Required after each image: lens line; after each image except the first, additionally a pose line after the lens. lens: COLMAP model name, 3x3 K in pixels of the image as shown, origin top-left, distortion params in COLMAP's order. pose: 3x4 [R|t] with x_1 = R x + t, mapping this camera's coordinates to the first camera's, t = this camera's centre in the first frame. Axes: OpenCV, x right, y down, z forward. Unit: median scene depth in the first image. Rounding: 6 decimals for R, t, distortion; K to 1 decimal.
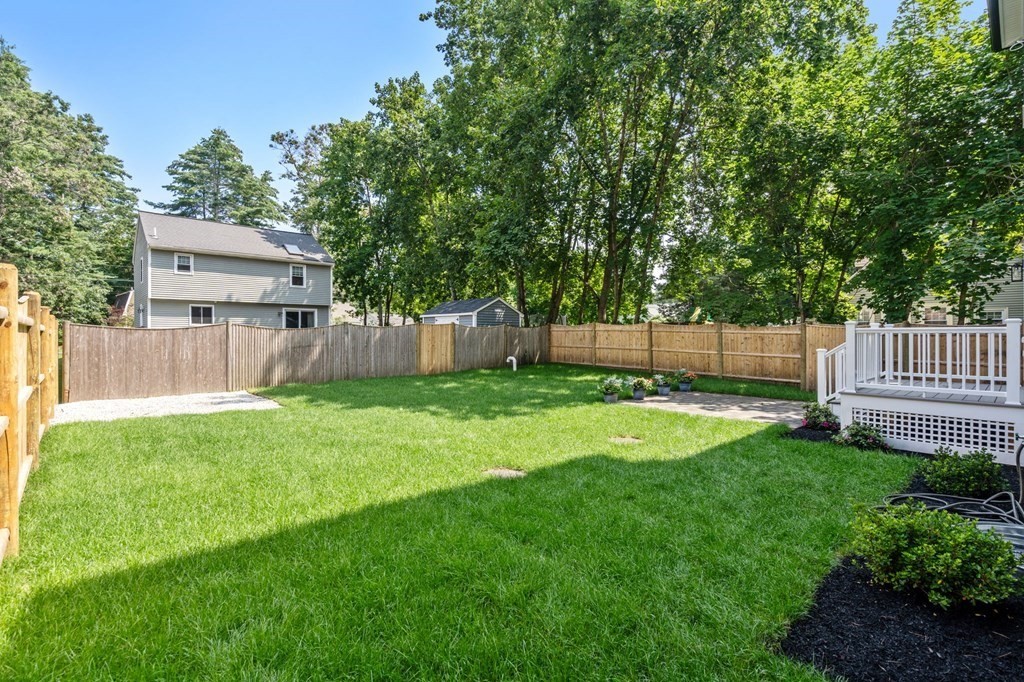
lens RADIAL K [[475.5, 0, 514.7], [0, 475.5, 331.3], [0, 0, 1]] dist [0.000632, 0.000643]
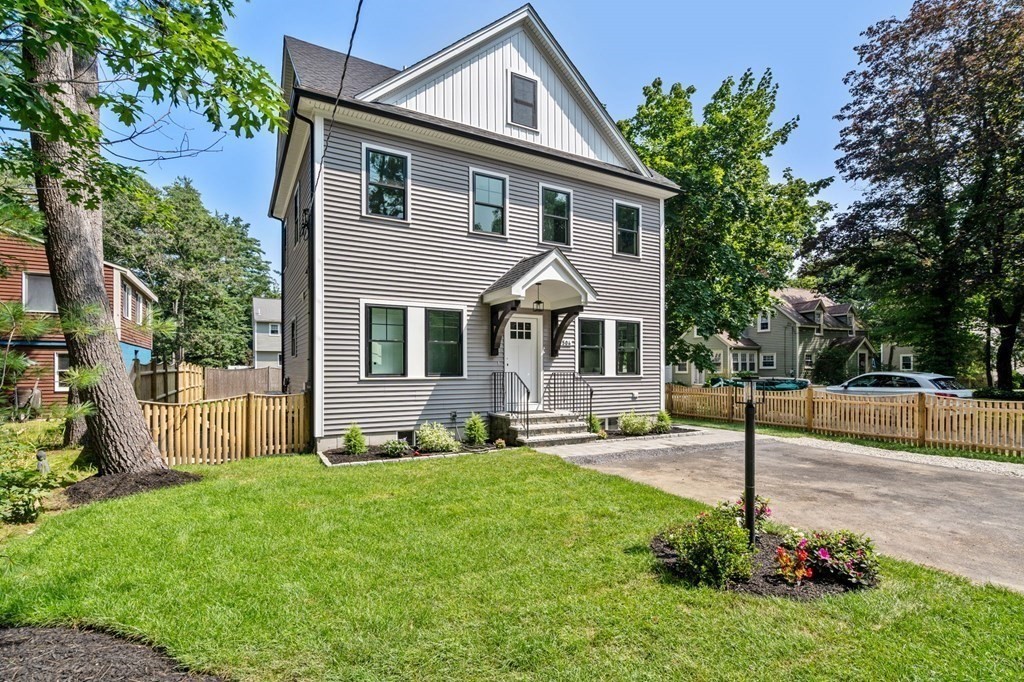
lens RADIAL K [[501.9, 0, 541.2], [0, 501.9, 366.1], [0, 0, 1]] dist [0.001732, 0.000880]
pose [[0.978470, -0.004667, -0.206337, 0.405393], [0.005458, 0.999980, 0.003260, -0.008739], [0.206318, -0.004316, 0.978475, -0.373353]]
